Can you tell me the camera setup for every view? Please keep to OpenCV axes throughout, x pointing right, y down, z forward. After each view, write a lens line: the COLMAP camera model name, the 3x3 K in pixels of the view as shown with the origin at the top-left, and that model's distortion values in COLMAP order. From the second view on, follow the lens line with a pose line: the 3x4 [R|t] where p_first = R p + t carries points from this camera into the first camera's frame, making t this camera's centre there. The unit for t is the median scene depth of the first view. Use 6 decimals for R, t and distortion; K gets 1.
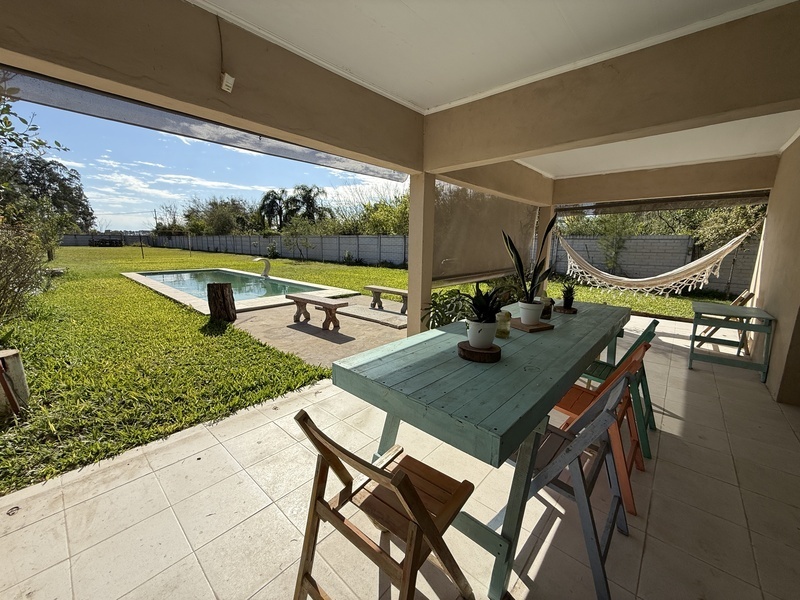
lens RADIAL K [[318.7, 0, 398.9], [0, 318.7, 298.5], [0, 0, 1]] dist [-0.000277, -0.000223]
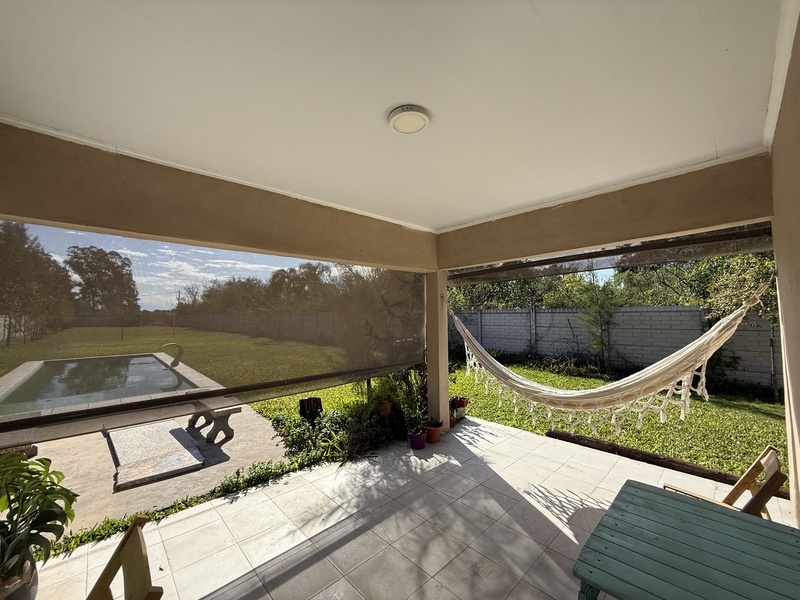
lens RADIAL K [[318.7, 0, 398.9], [0, 318.7, 298.5], [0, 0, 1]] dist [-0.000277, -0.000223]
pose [[0.996525, -0.025978, -0.079143, 0.060981], [0.007452, 0.974118, -0.225916, -0.011481], [0.082964, 0.224541, 0.970927, 0.048500]]
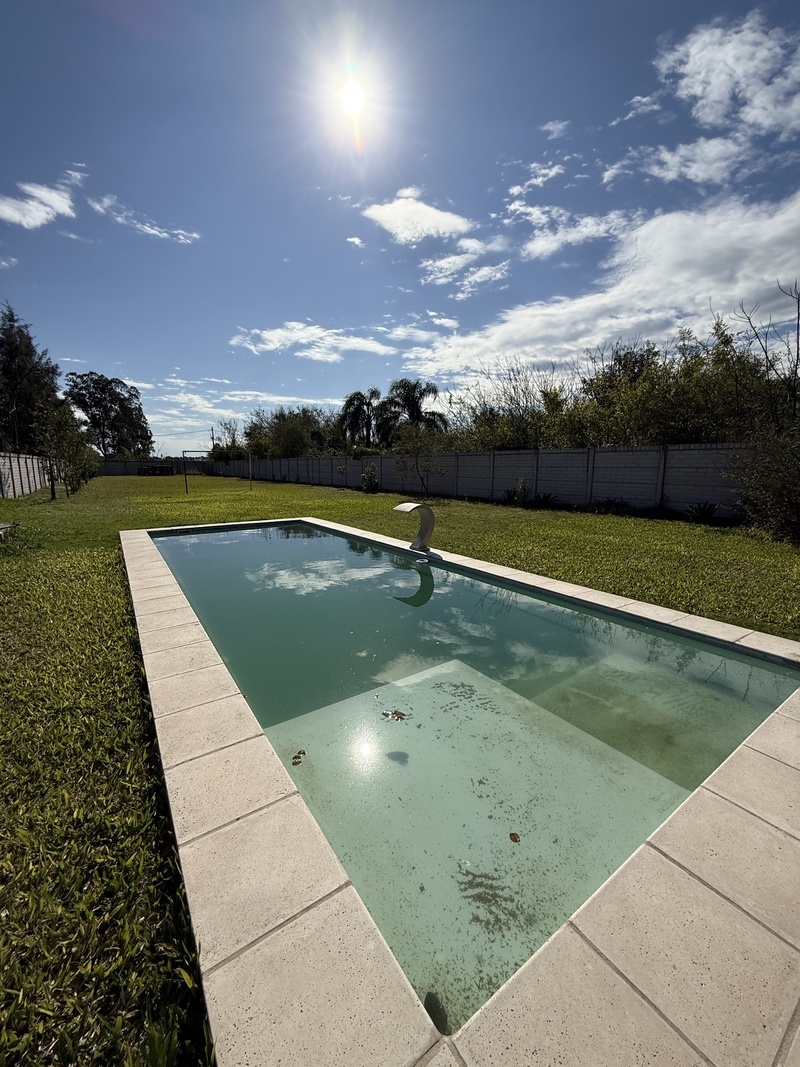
lens RADIAL K [[425.1, 0, 413.6], [0, 425.1, 523.0], [0, 0, 1]] dist [-0.000277, -0.000223]
pose [[0.976737, 0.010844, -0.214168, -0.083004], [-0.019250, 0.999122, -0.037206, -0.023425], [0.213577, 0.040463, 0.976088, 0.138369]]
